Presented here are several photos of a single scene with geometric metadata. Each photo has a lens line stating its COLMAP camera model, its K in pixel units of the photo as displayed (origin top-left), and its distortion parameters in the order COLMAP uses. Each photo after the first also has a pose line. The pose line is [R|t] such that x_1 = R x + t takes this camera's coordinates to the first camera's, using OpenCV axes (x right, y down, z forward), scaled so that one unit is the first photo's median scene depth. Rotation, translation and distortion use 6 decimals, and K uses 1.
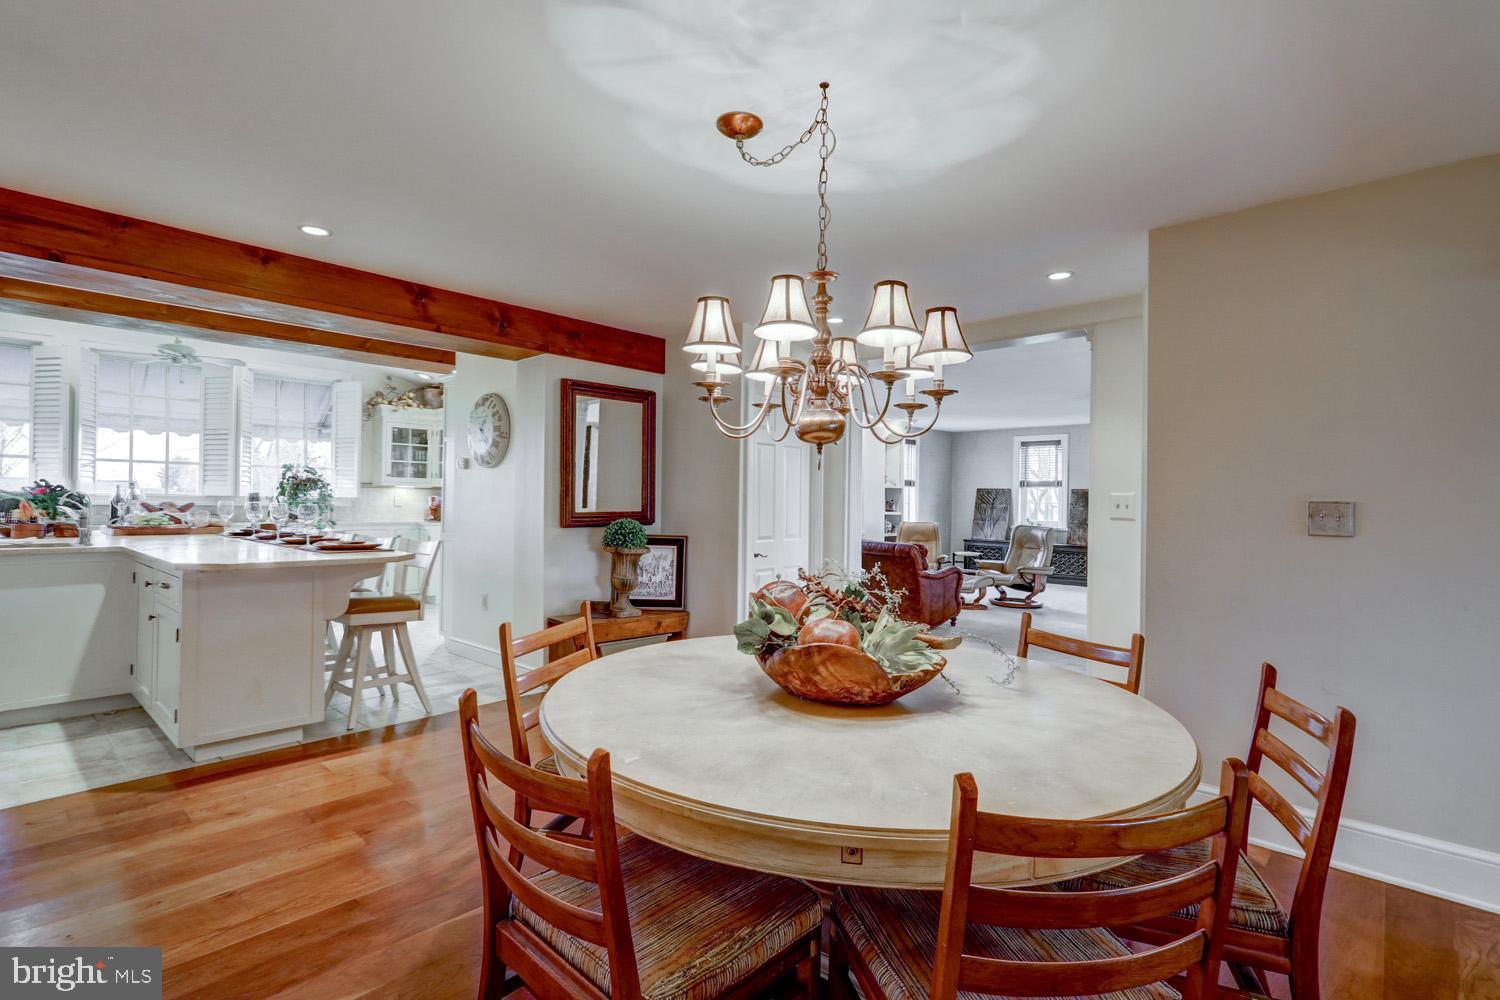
lens RADIAL K [[709.0, 0, 754.3], [0, 709.0, 502.3], [0, 0, 1]] dist [-0.002177, 0.000293]
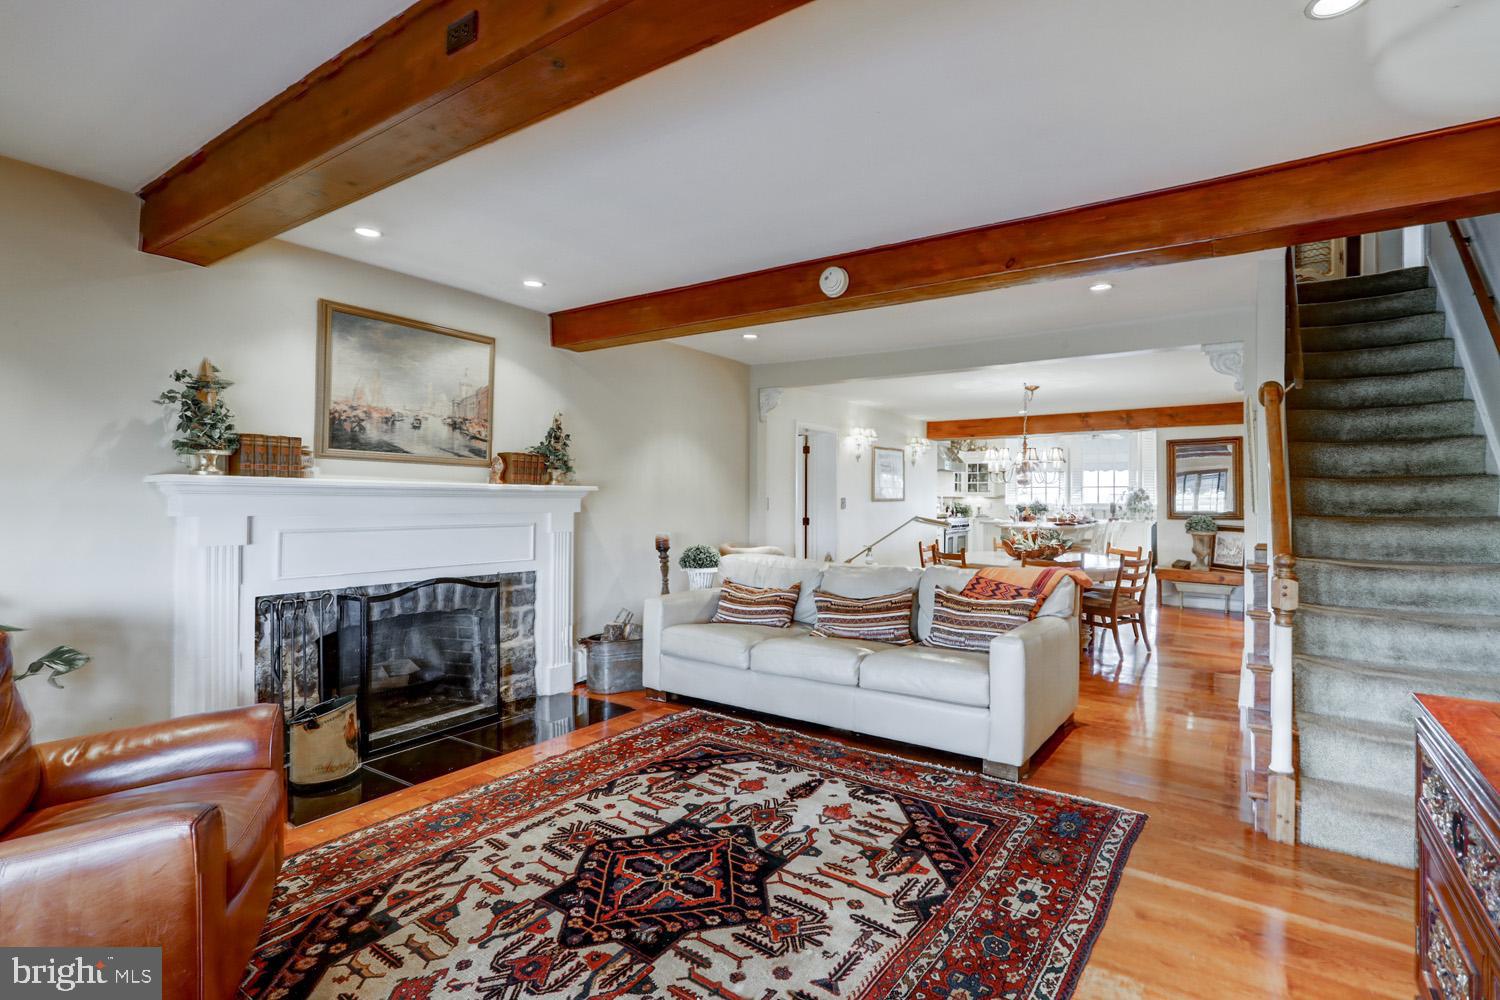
lens RADIAL K [[709.0, 0, 745.9], [0, 709.0, 501.2], [0, 0, 1]] dist [-0.002177, 0.000293]
pose [[0.126590, -0.015494, -0.991834, 1.275439], [-0.003024, 0.999867, -0.016005, 0.019521], [0.991950, 0.005025, 0.126527, -0.301187]]
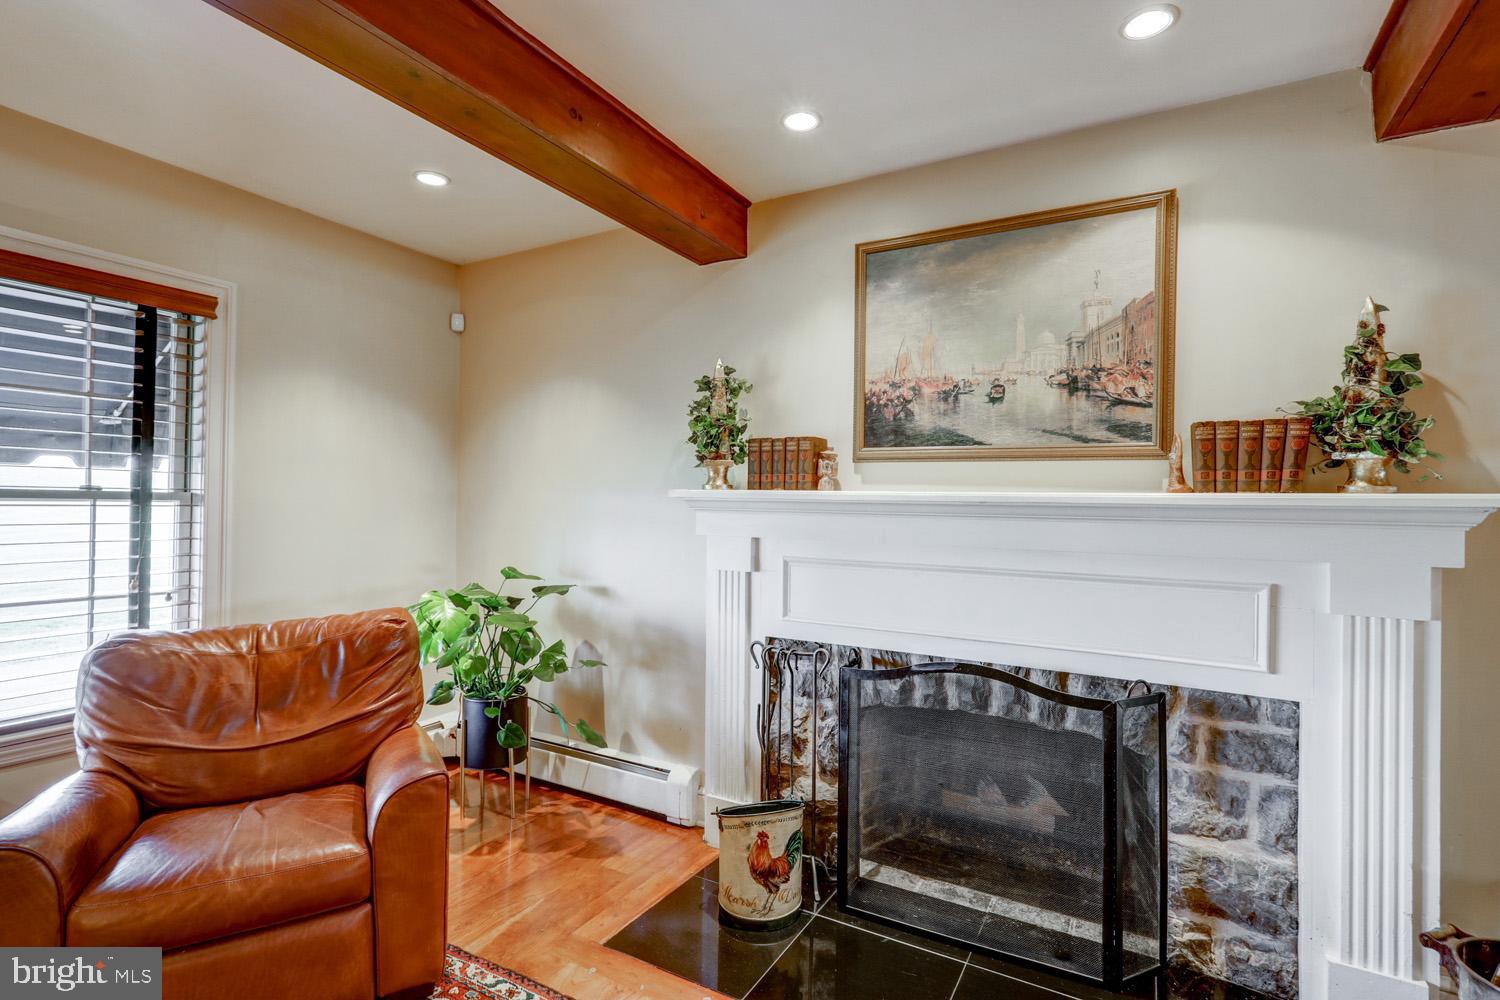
lens RADIAL K [[709.0, 0, 748.3], [0, 709.0, 497.6], [0, 0, 1]] dist [-0.002177, 0.000293]
pose [[-0.976576, -0.034993, -0.212310, 0.722761], [-0.032676, 0.999362, -0.014414, 0.002899], [0.212679, -0.007139, -0.977096, -0.150673]]
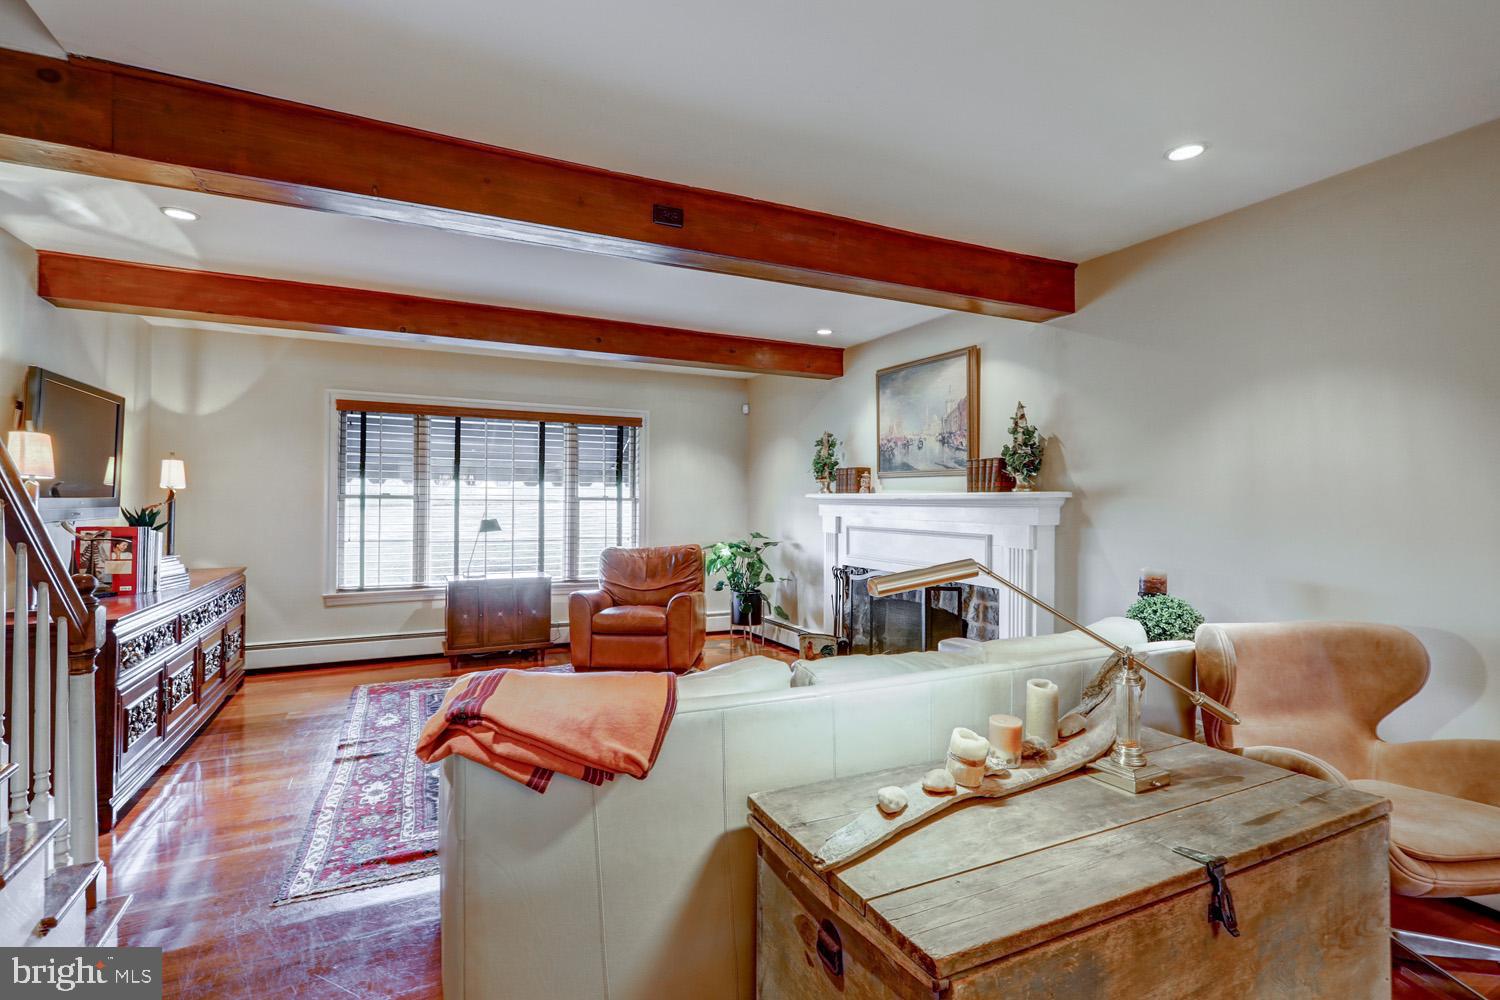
lens RADIAL K [[709.0, 0, 747.5], [0, 709.0, 492.3], [0, 0, 1]] dist [-0.002177, 0.000293]
pose [[-0.927002, -0.020849, 0.374477, 0.337872], [-0.024809, 0.999676, -0.005757, -0.002661], [-0.374235, -0.014627, -0.927218, 0.377416]]
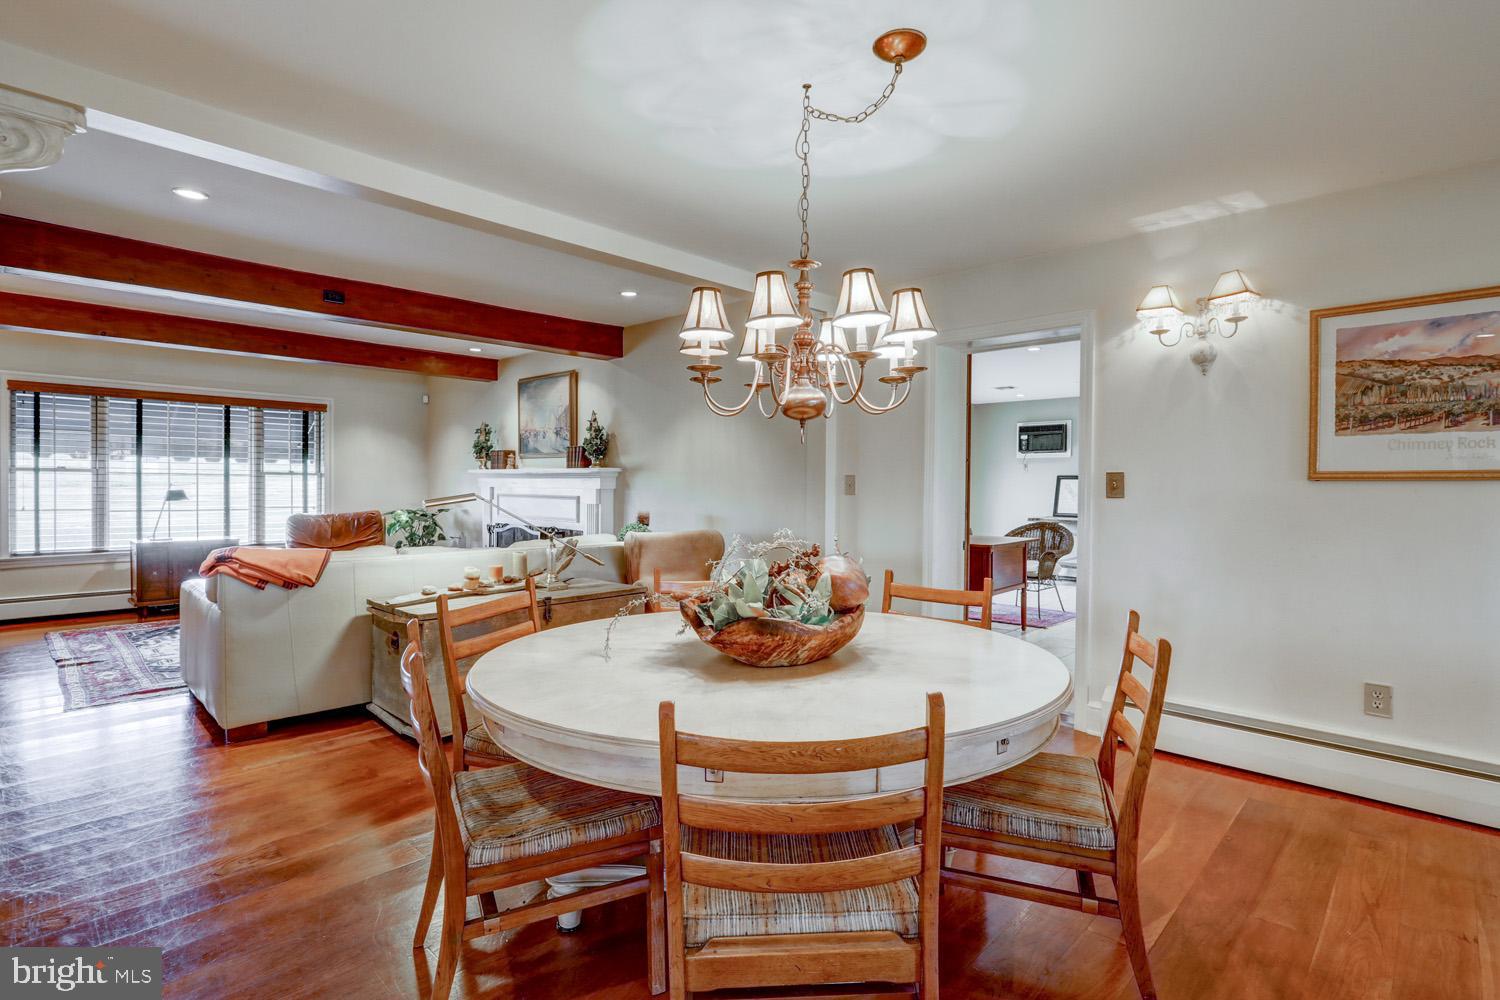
lens RADIAL K [[744.4, 0, 743.4], [0, 744.4, 493.7], [0, 0, 1]] dist [-0.003047, 0.002262]
pose [[-0.999052, -0.027203, 0.033987, 0.058114], [-0.026828, 0.999574, 0.011458, 0.007386], [-0.034284, 0.010535, -0.999357, 0.806214]]
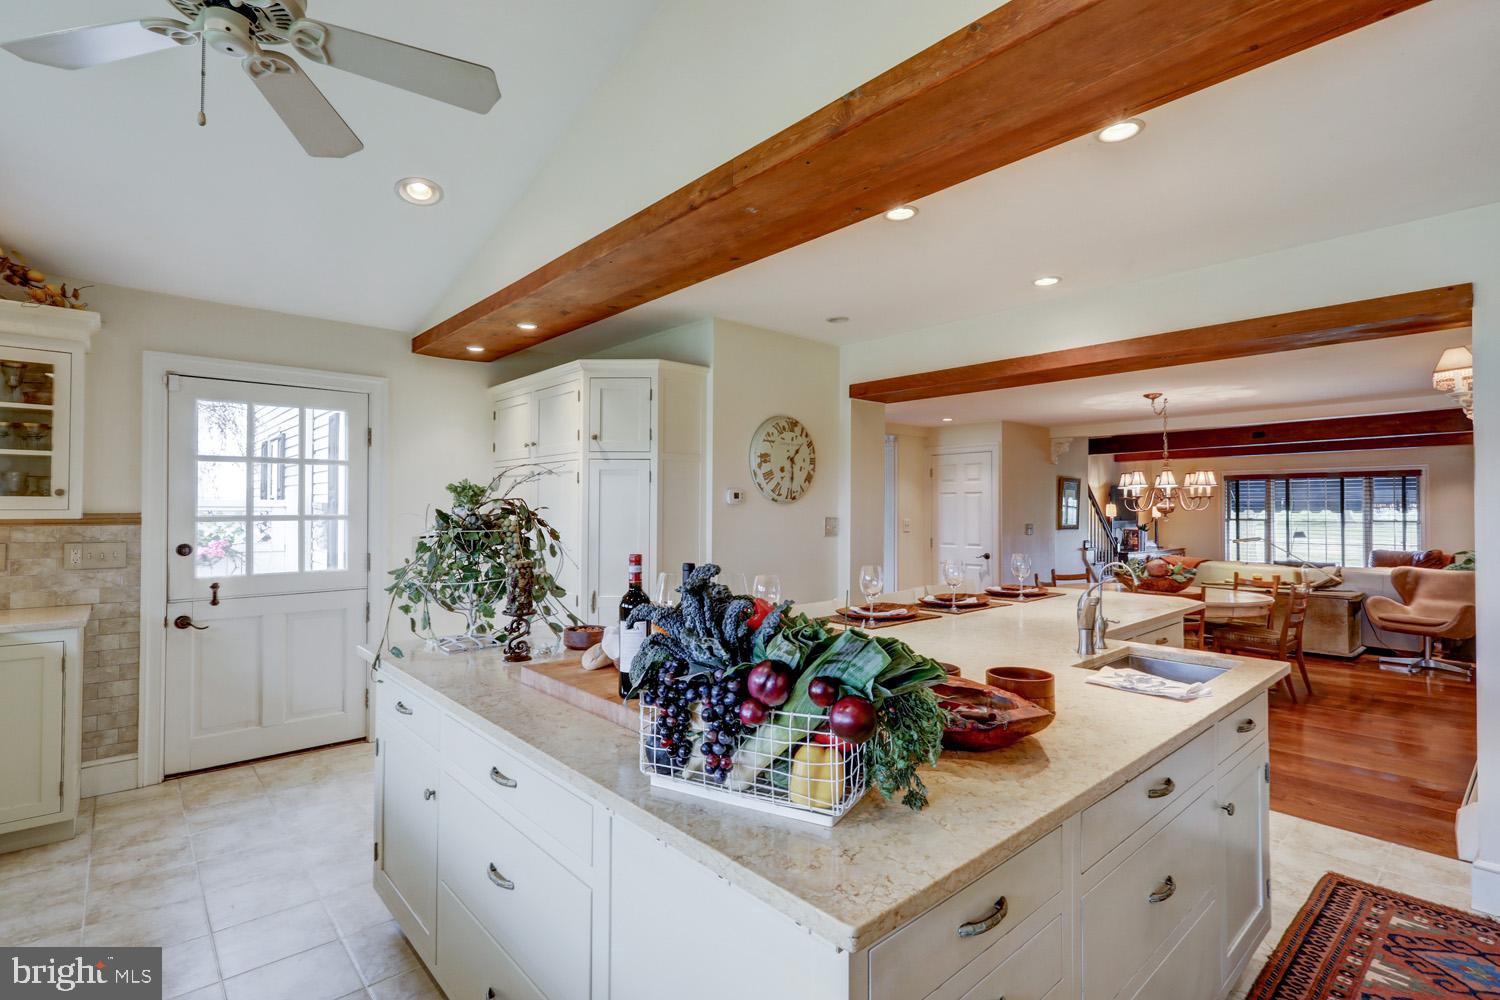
lens RADIAL K [[709.0, 0, 741.7], [0, 709.0, 502.4], [0, 0, 1]] dist [-0.002177, 0.000293]
pose [[0.110660, -0.004685, 0.993847, -1.230689], [-0.001652, 0.999987, 0.004898, -0.054299], [-0.993857, -0.002184, 0.110651, 0.963997]]
